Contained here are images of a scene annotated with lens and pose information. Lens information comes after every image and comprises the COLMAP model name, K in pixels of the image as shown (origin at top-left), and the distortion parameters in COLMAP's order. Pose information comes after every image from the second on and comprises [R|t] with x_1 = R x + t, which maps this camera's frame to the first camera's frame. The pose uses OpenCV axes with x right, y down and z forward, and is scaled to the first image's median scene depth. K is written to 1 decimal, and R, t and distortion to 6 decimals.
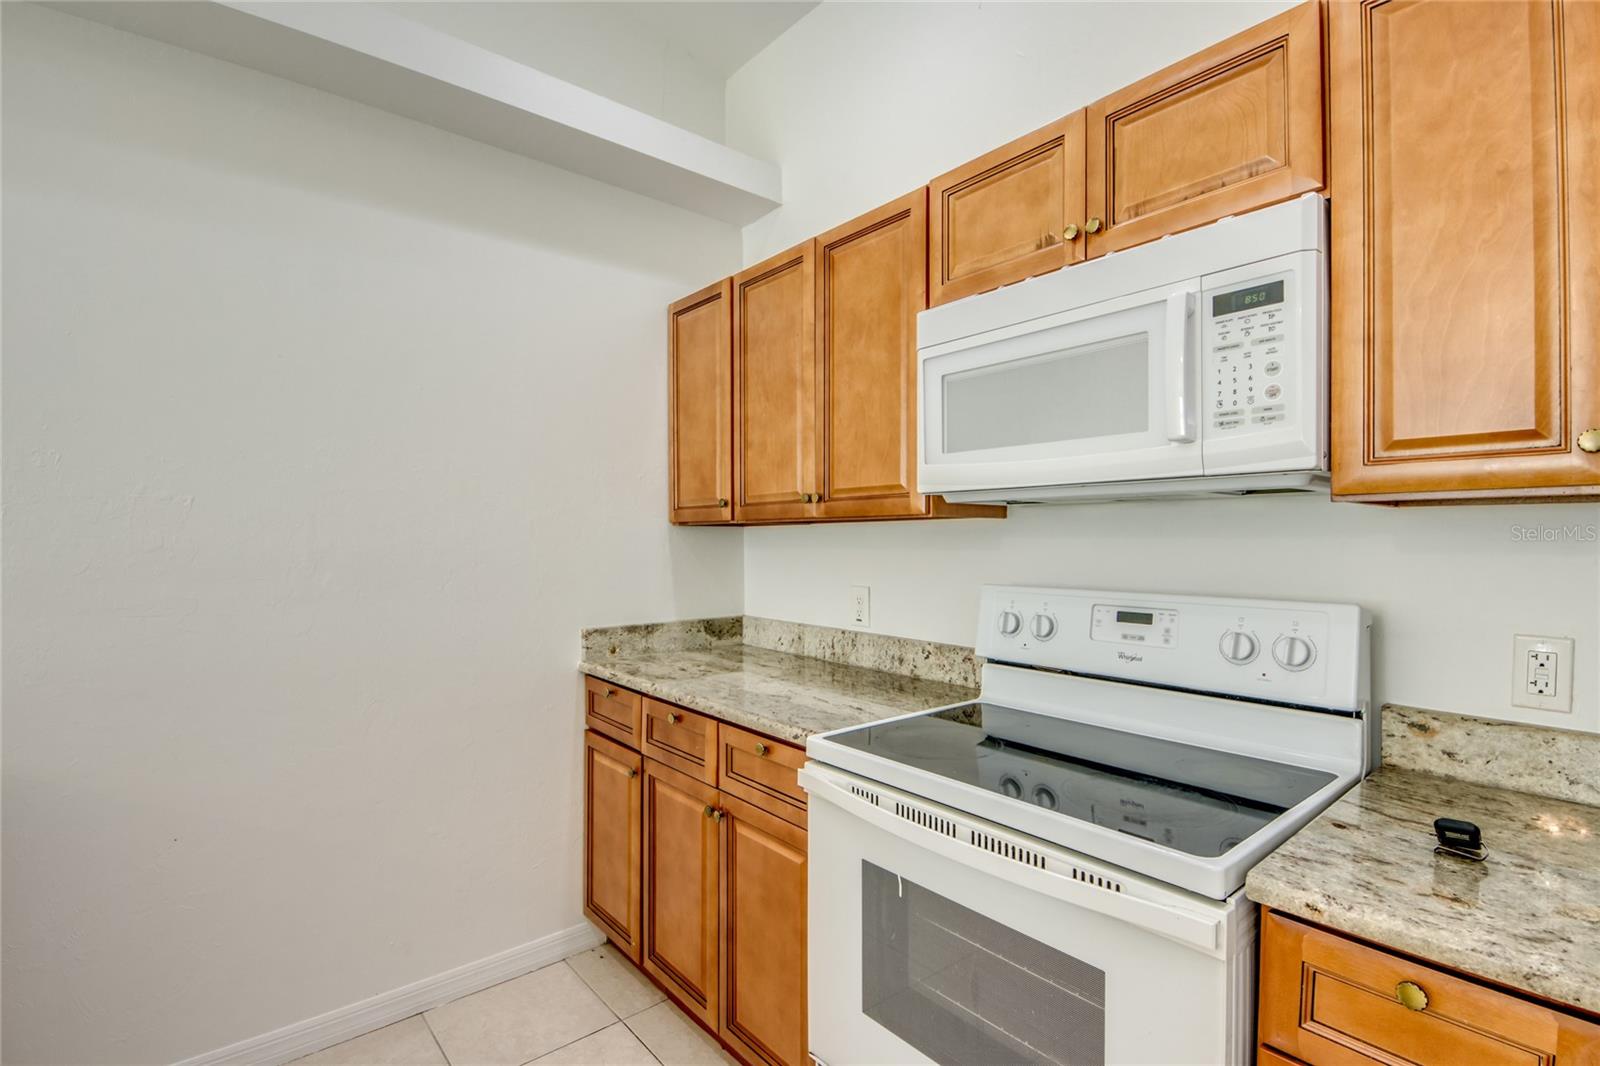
lens RADIAL K [[747.0, 0, 789.3], [0, 747.0, 545.7], [0, 0, 1]] dist [-0.011918, -0.002808]
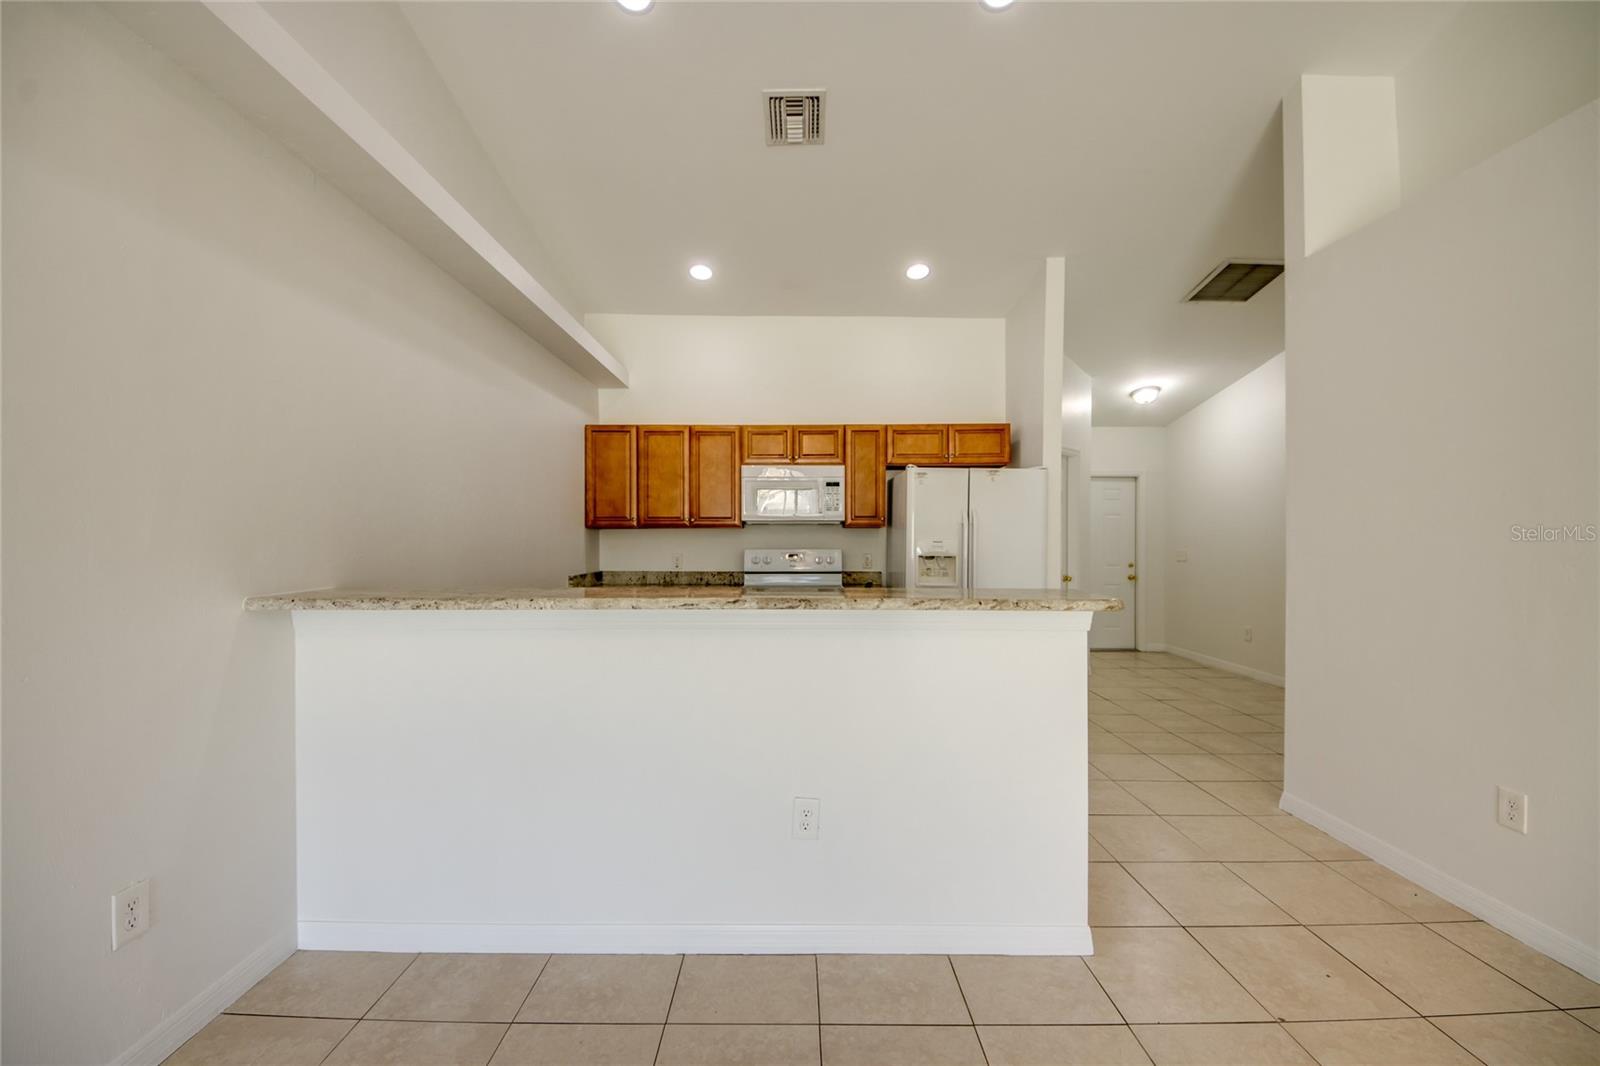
lens RADIAL K [[609.6, 0, 799.2], [0, 609.6, 538.1], [0, 0, 1]] dist [0.002665, -0.003926]
pose [[0.639816, 0.005674, 0.768507, -1.756475], [0.005593, 0.999912, -0.012039, 0.041889], [-0.768508, 0.012001, 0.639728, -0.929218]]
